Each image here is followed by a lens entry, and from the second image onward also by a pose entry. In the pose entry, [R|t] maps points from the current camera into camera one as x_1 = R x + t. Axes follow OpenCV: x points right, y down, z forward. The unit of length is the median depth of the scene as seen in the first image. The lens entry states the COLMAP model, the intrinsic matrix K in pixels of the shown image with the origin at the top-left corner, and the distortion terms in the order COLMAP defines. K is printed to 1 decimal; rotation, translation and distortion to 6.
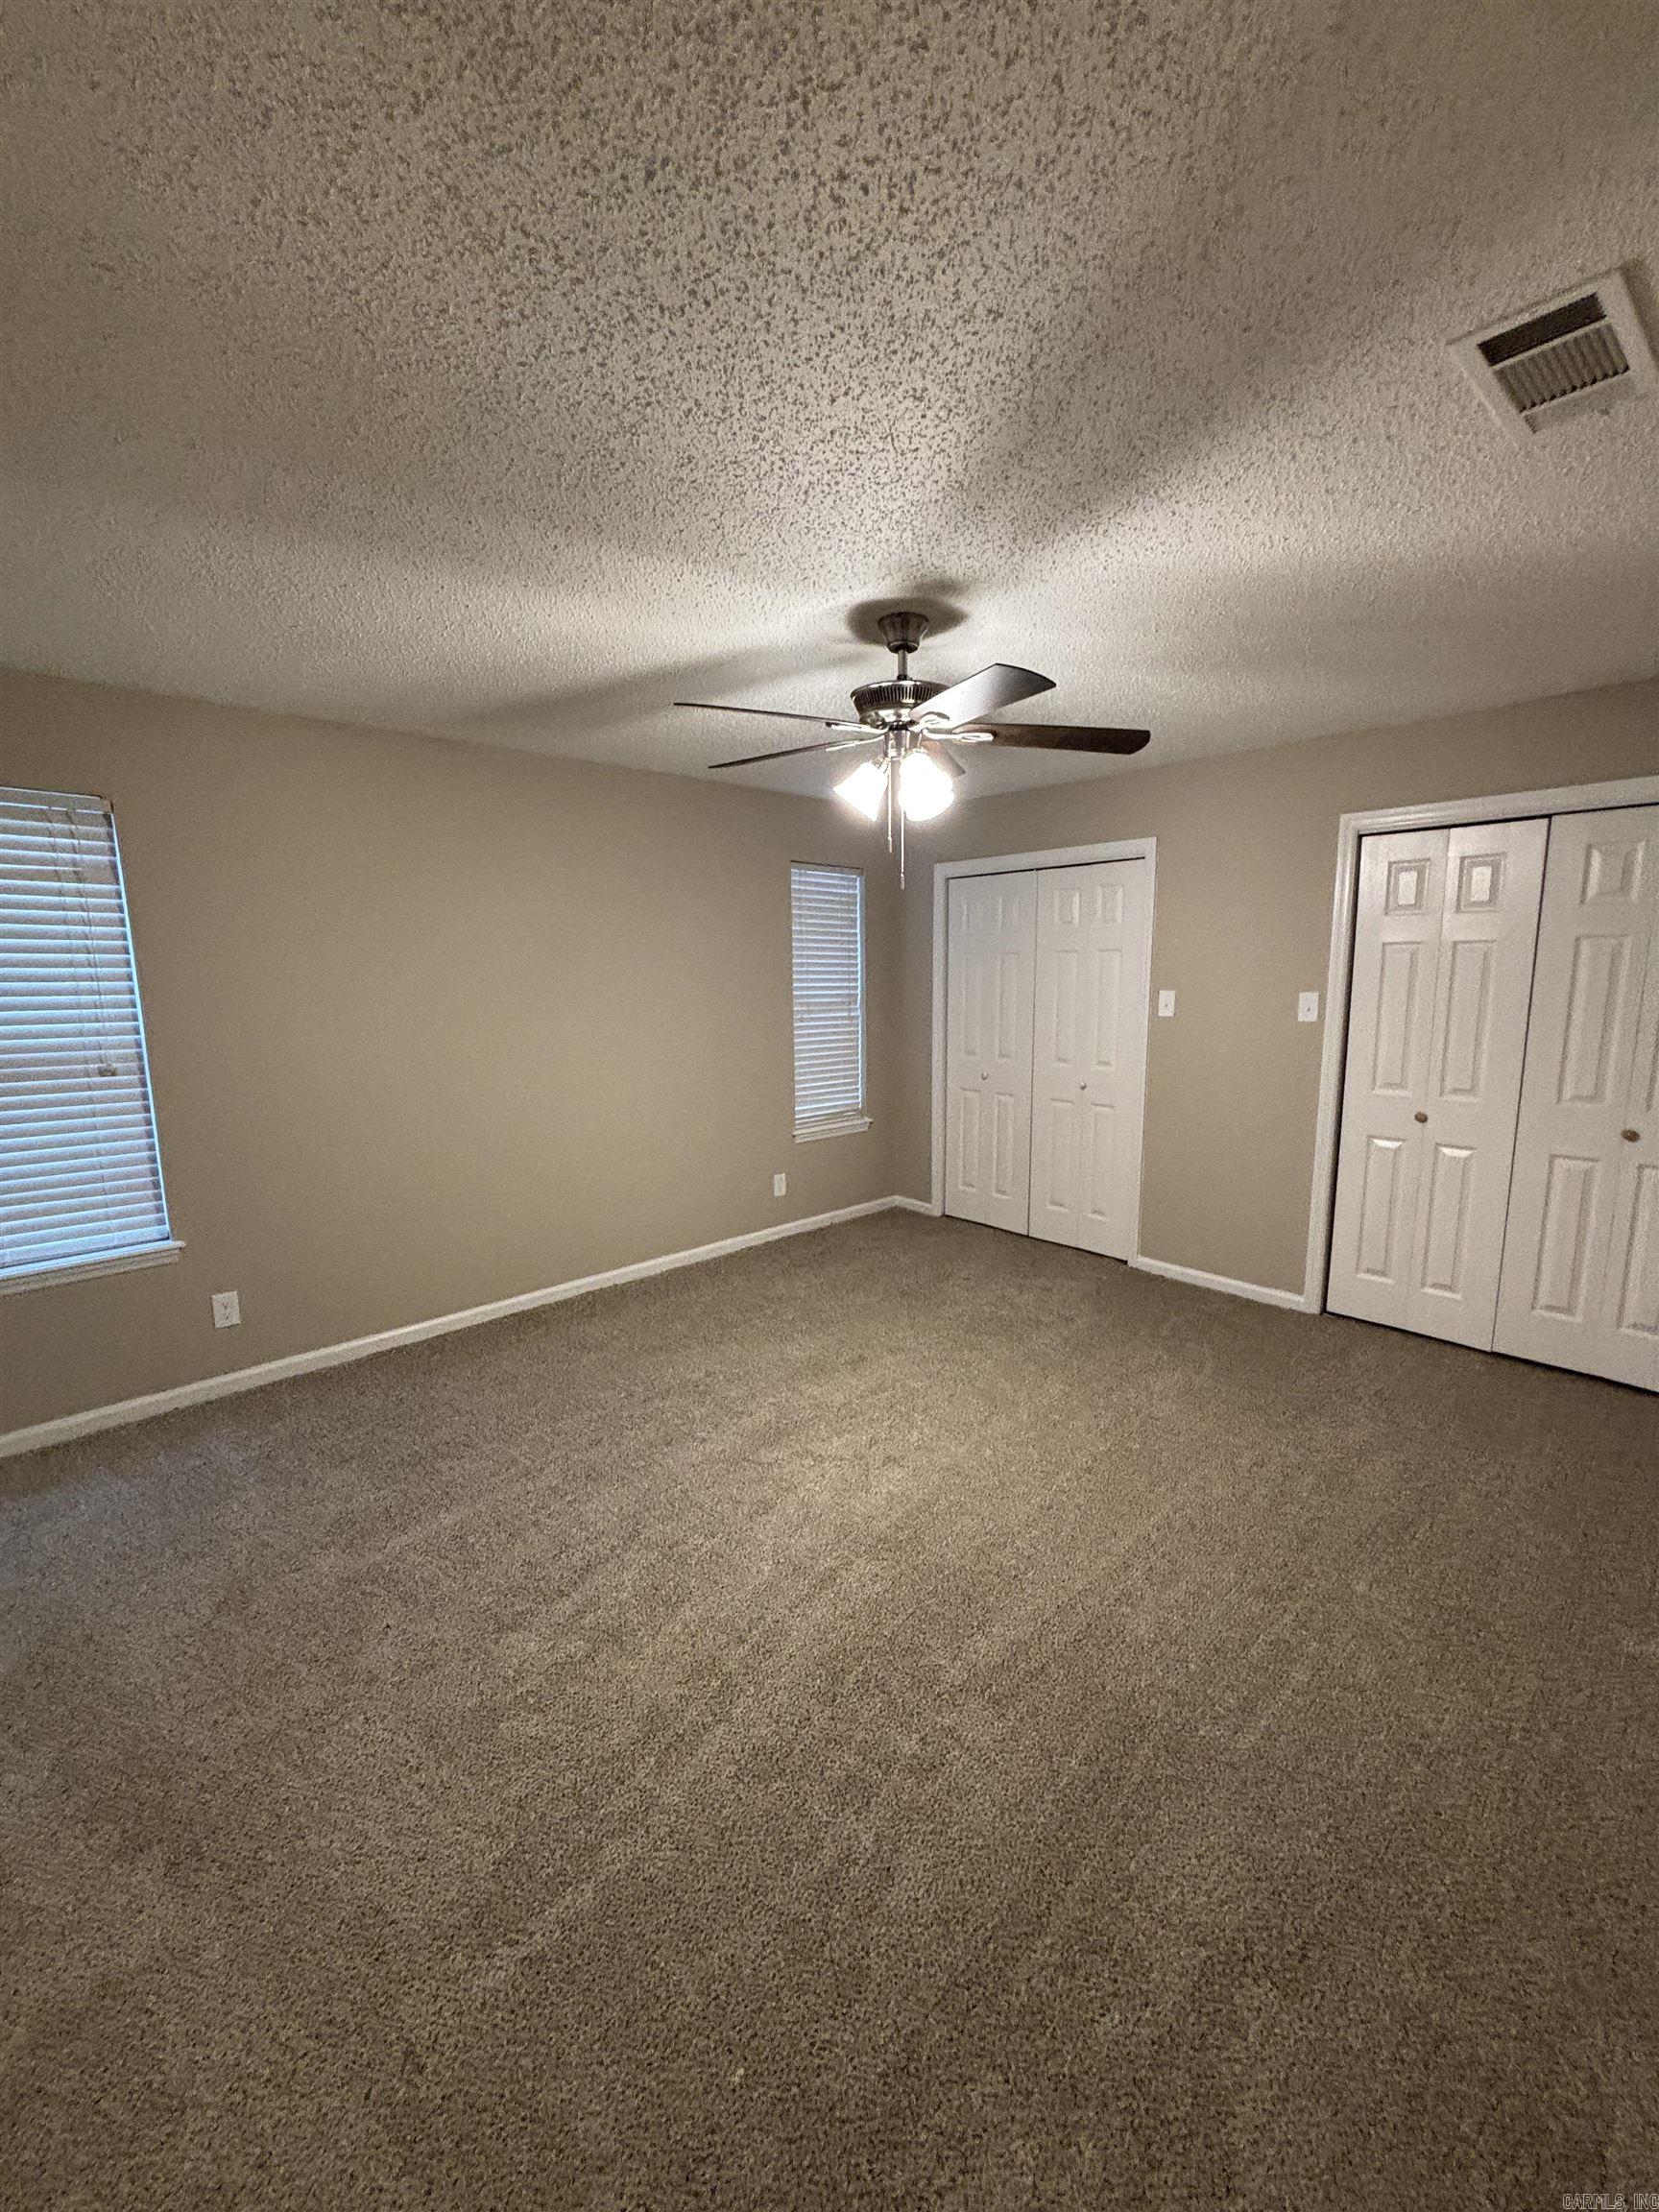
lens RADIAL K [[888.0, 0, 829.5], [0, 888.0, 1106.0], [0, 0, 1]] dist [0.012912, -0.002291]
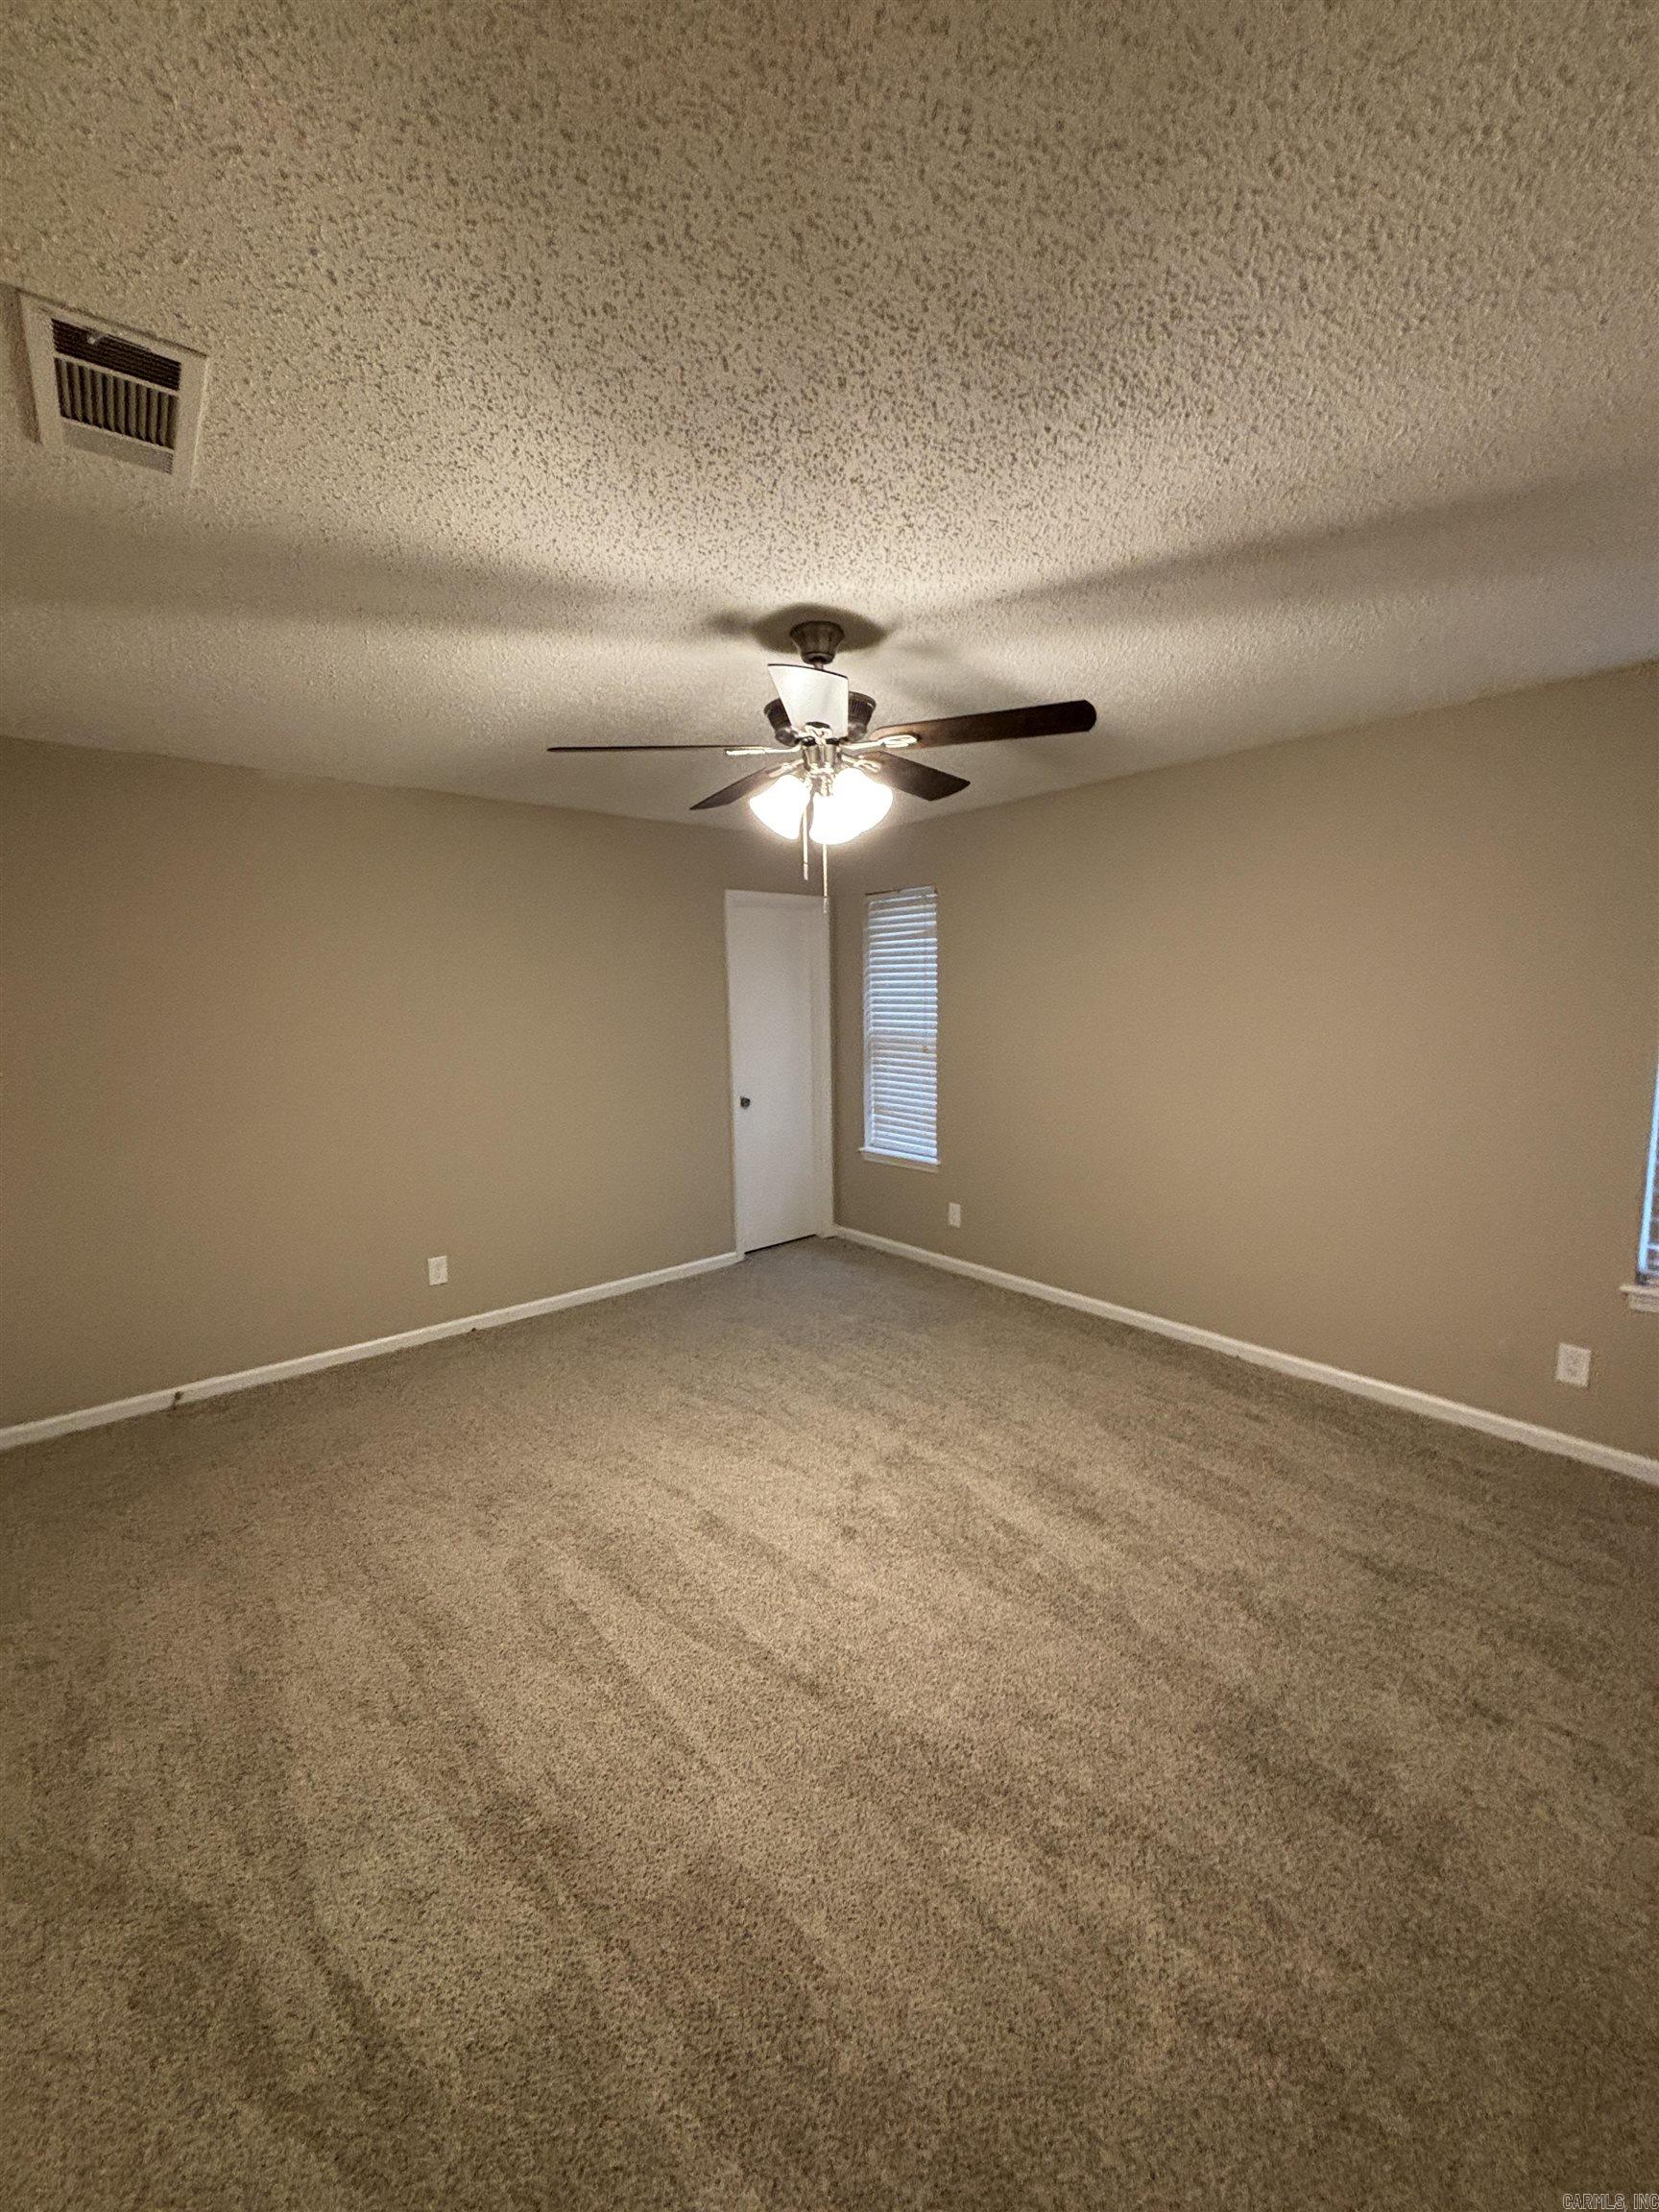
lens RADIAL K [[888.0, 0, 829.5], [0, 888.0, 1106.0], [0, 0, 1]] dist [0.012912, -0.002291]
pose [[-0.043746, 0.142739, -0.988793, 0.878283], [-0.137719, 0.979430, 0.147480, -0.159610], [0.989505, 0.142627, -0.023188, 0.900647]]
